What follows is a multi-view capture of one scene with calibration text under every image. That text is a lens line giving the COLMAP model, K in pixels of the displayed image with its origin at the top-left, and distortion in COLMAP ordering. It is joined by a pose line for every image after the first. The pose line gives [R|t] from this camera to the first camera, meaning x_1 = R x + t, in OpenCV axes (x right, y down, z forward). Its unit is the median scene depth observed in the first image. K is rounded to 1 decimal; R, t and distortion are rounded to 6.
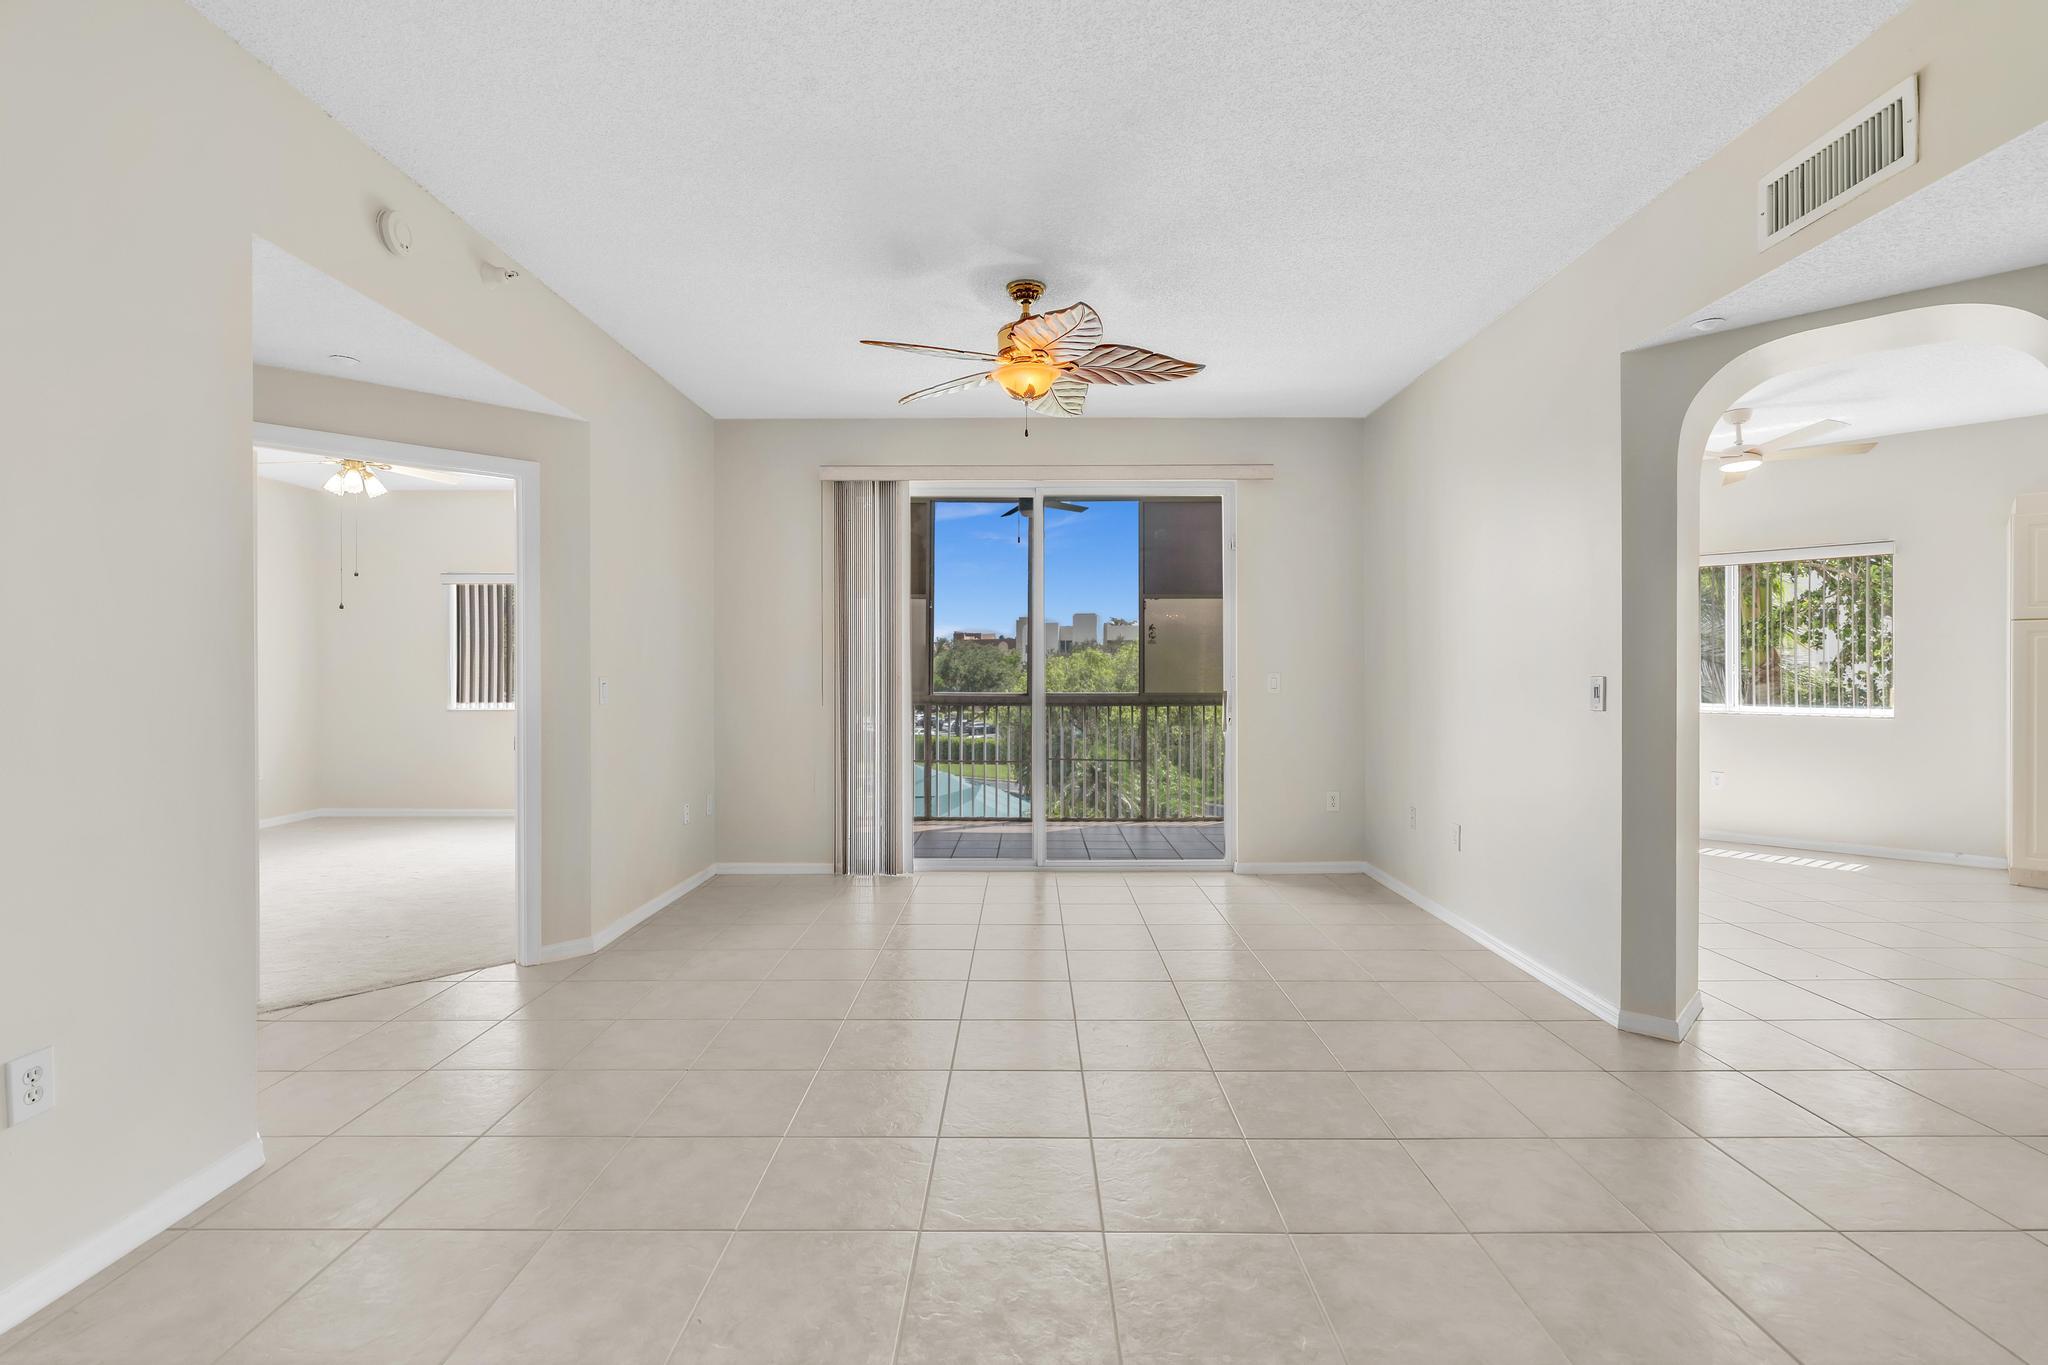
lens RADIAL K [[916.1, 0, 1023.0], [0, 916.1, 673.7], [0, 0, 1]] dist [-0.004591, -0.001729]
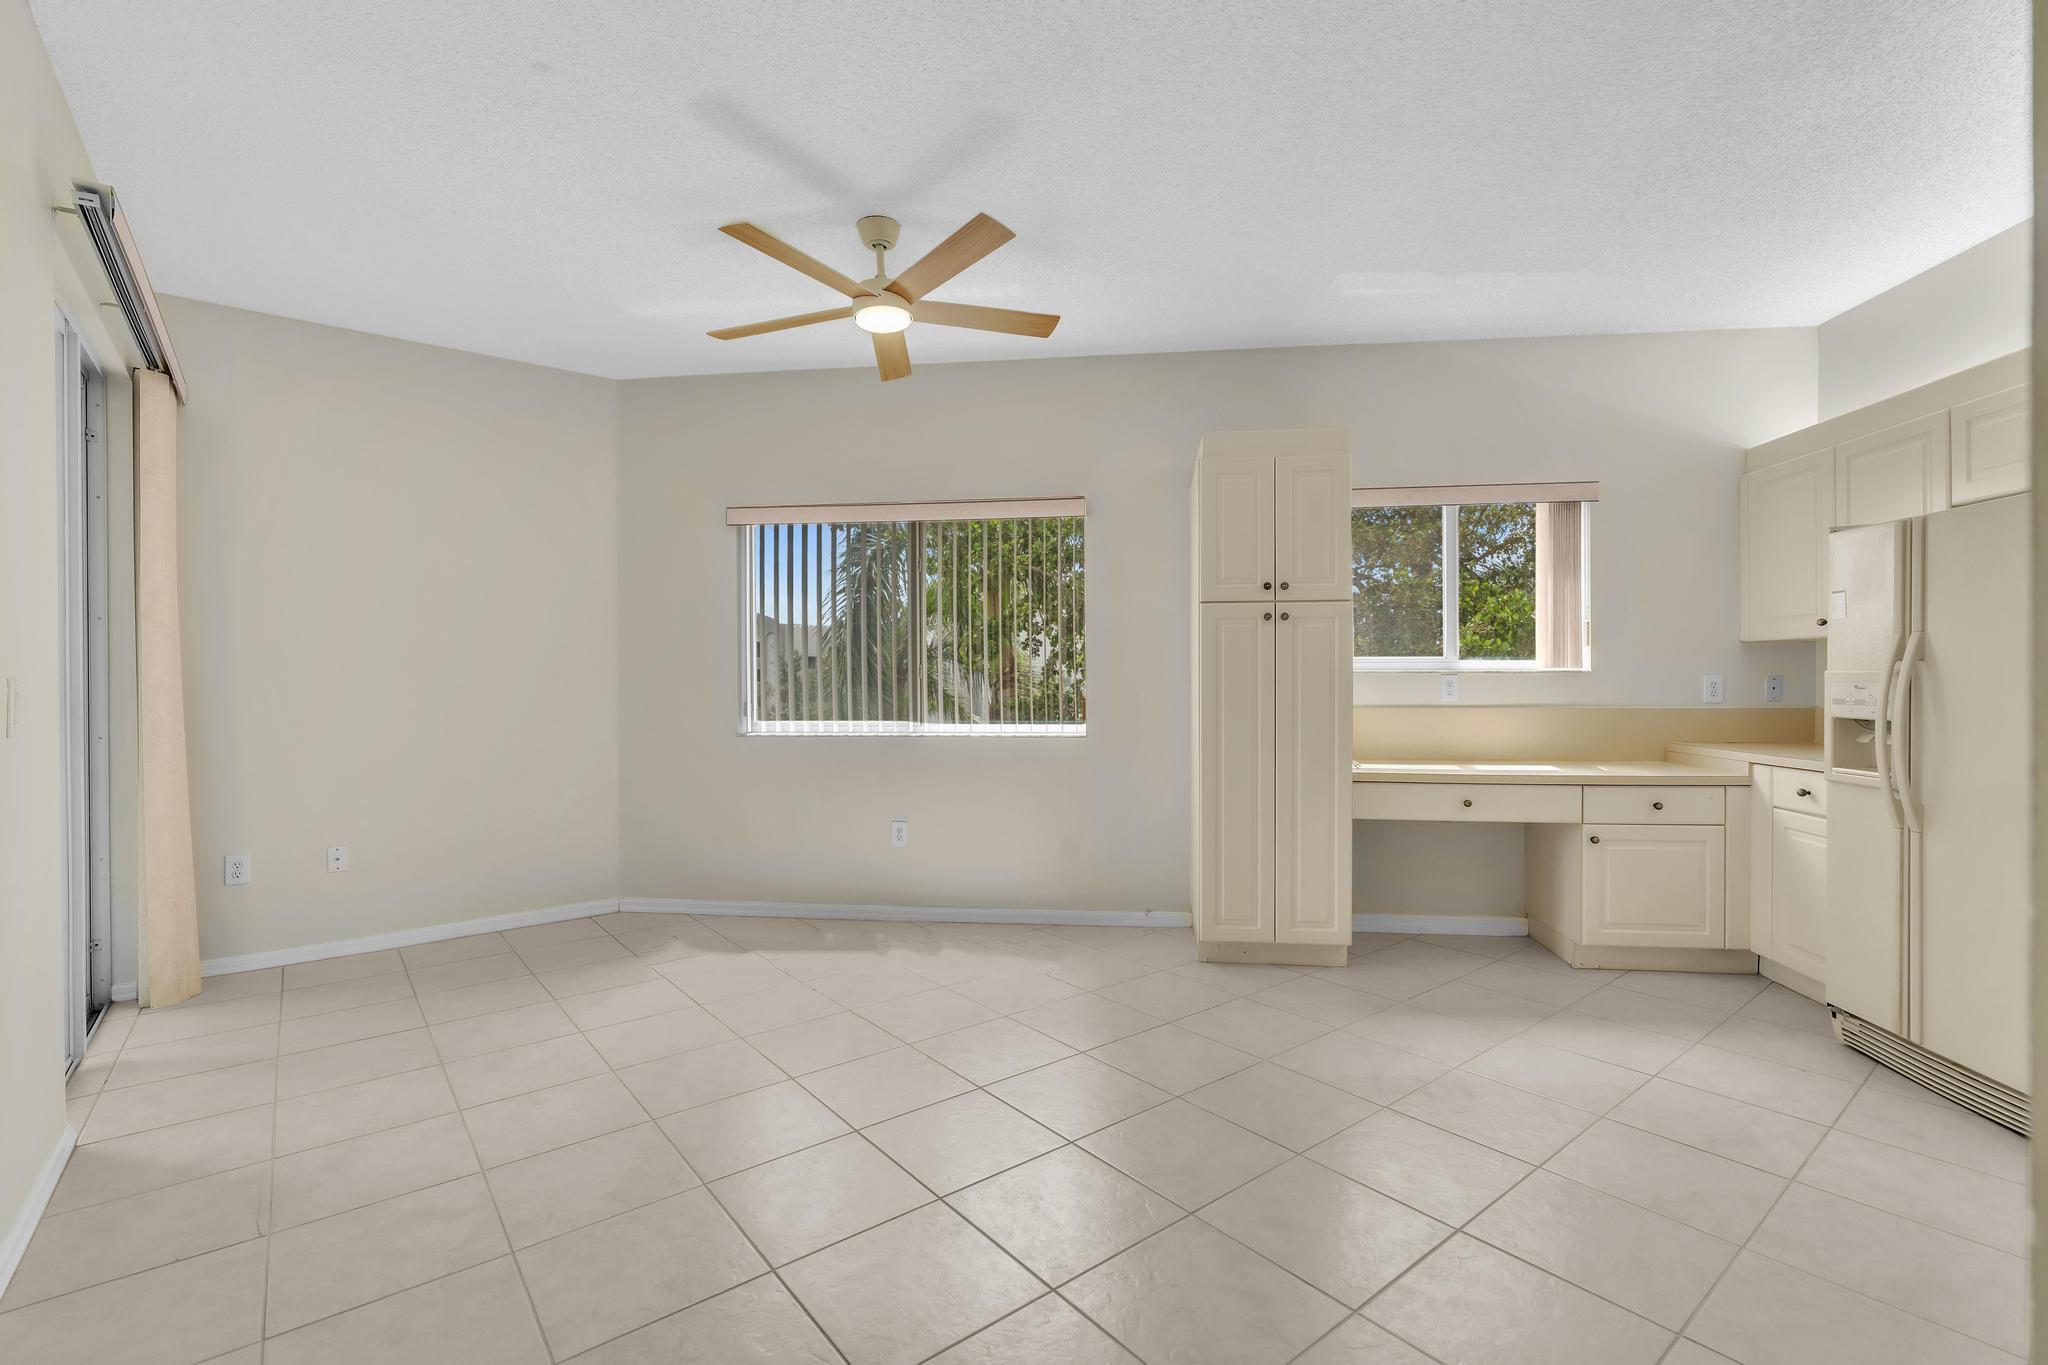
lens RADIAL K [[916.8, 0, 1023.8], [0, 916.8, 679.3], [0, 0, 1]] dist [-0.003489, -0.000295]
pose [[0.776175, -0.000730, 0.630518, 0.496381], [0.003980, 0.999985, -0.003743, 0.003775], [-0.630506, 0.005415, 0.776166, 0.502565]]
